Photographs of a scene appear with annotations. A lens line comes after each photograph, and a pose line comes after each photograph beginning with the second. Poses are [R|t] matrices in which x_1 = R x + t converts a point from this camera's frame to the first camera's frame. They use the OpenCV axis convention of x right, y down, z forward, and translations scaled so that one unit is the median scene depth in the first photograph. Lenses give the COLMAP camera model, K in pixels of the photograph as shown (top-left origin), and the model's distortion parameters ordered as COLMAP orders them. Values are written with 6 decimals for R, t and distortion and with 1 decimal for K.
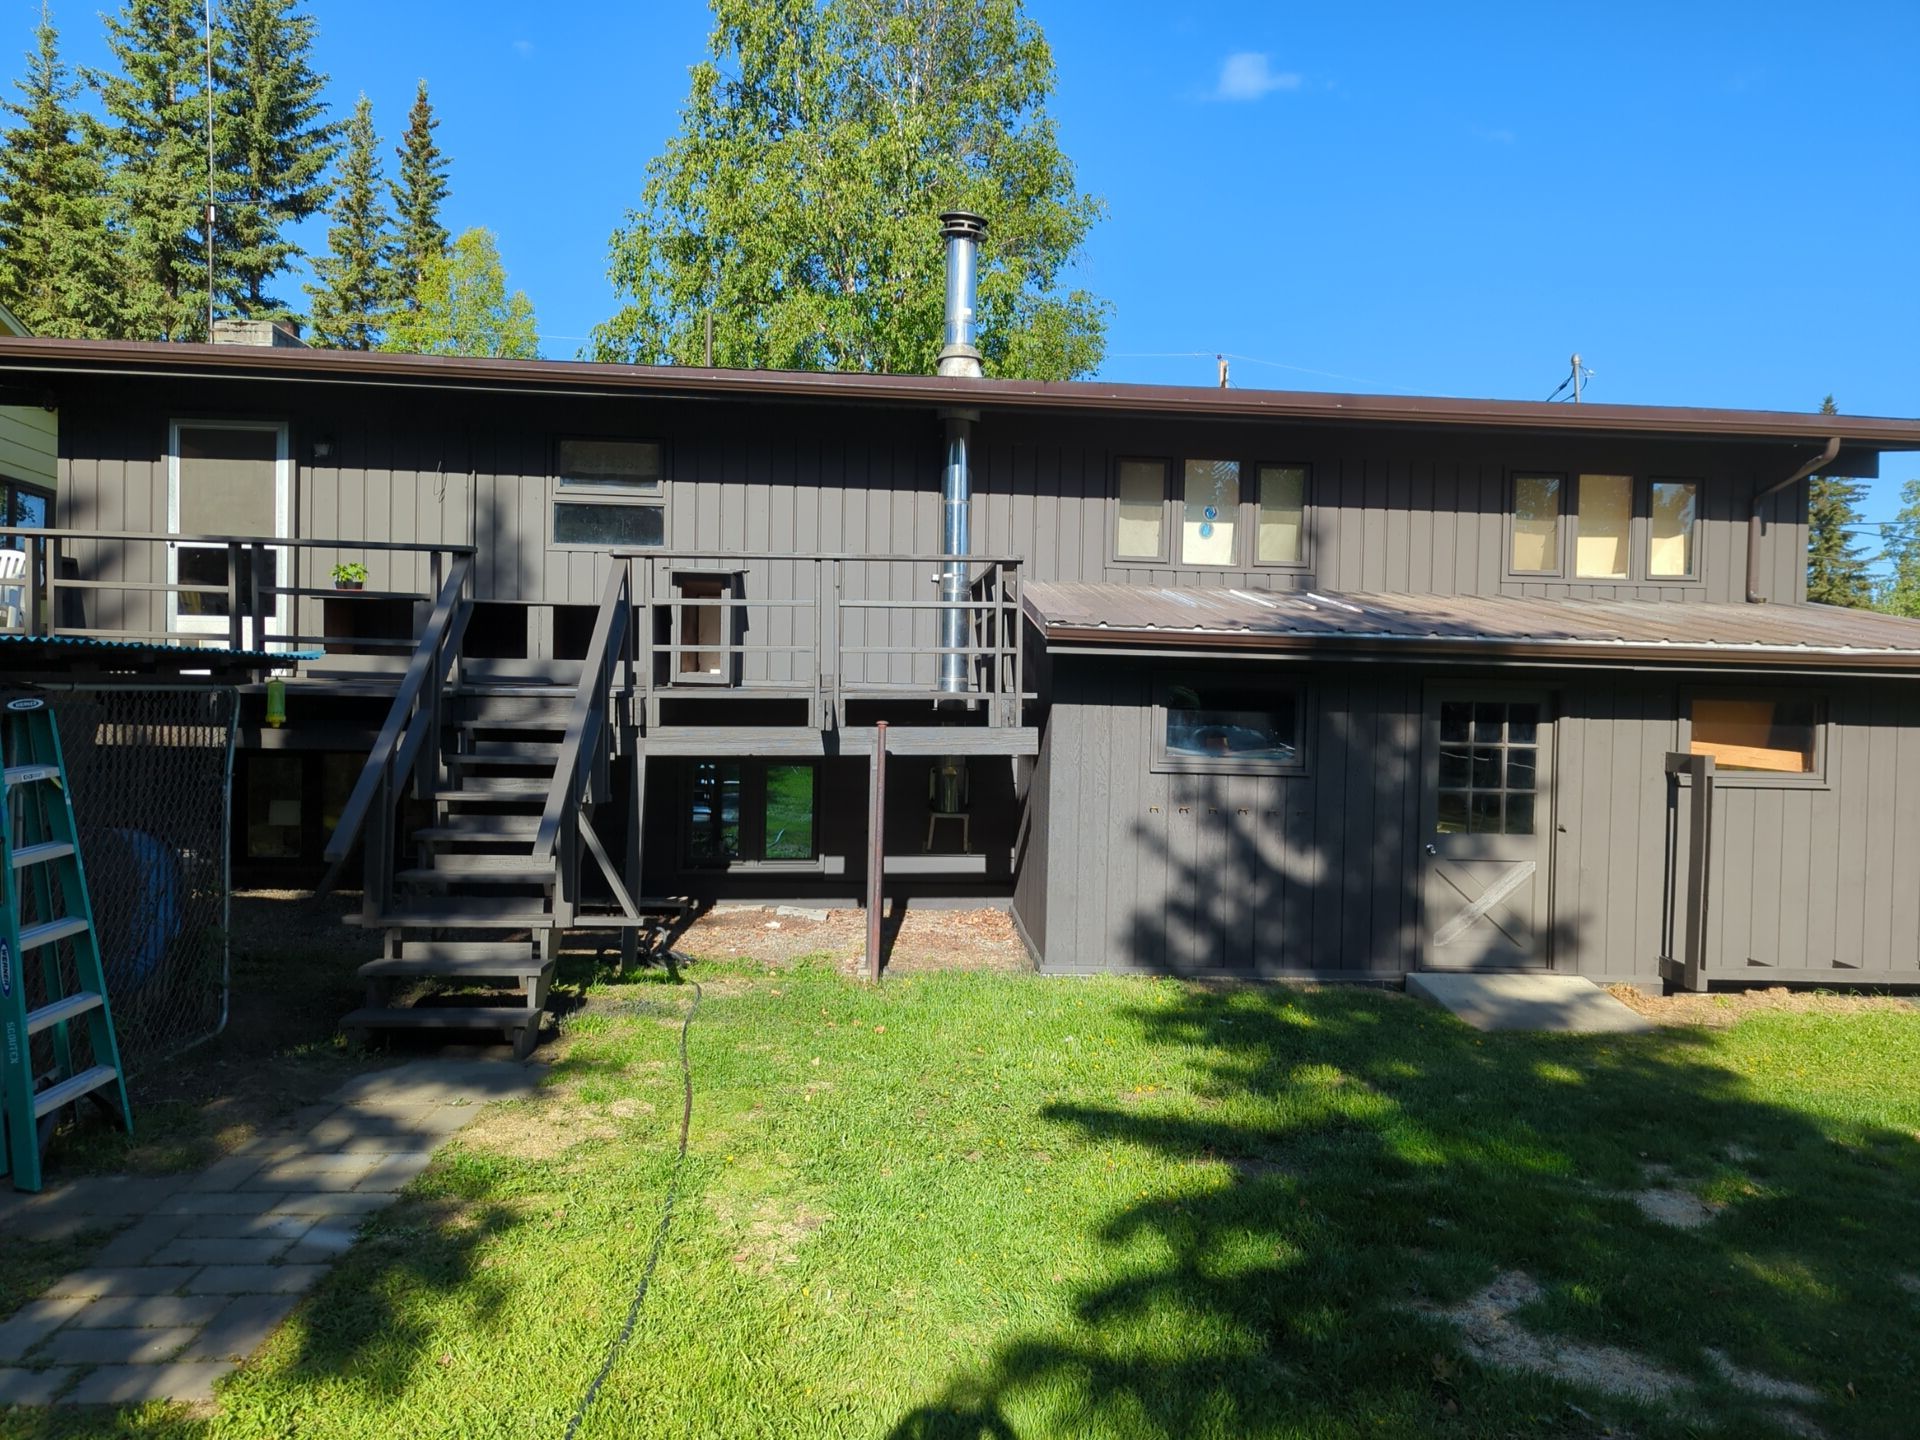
lens RADIAL K [[1355.3, 0, 965.4], [0, 1355.3, 710.9], [0, 0, 1]] dist [0.084990, -0.085183]
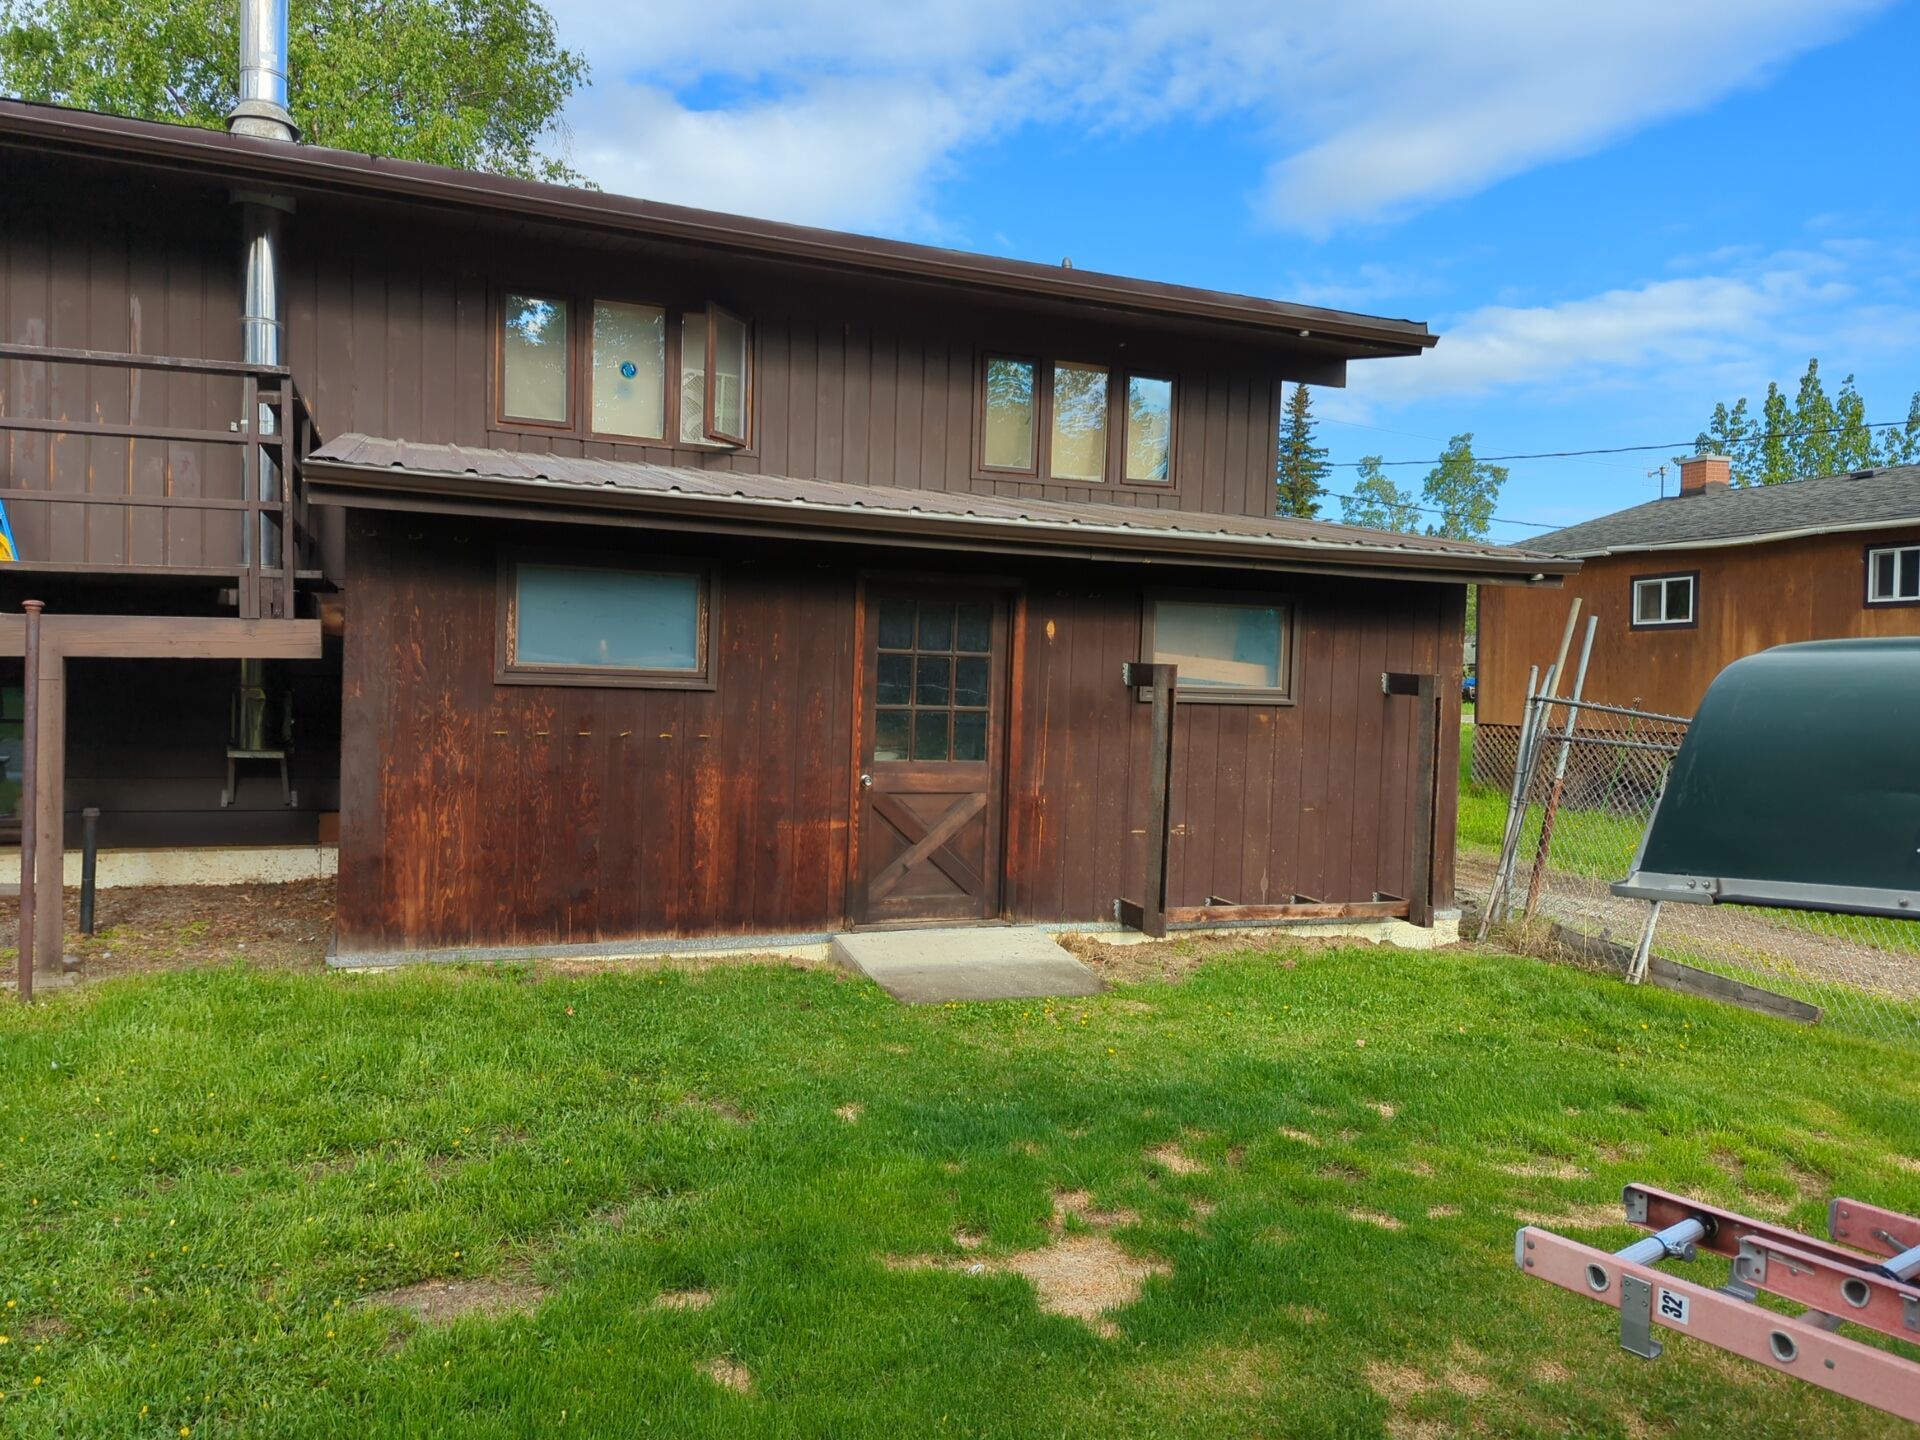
lens RADIAL K [[1354.4, 0, 931.0], [0, 1354.4, 707.7], [0, 0, 1]] dist [0.081003, -0.080568]
pose [[0.956819, -0.003017, 0.290669, 0.132827], [-0.005331, 0.999596, 0.027923, 0.032093], [-0.290635, -0.028266, 0.956416, 0.206179]]
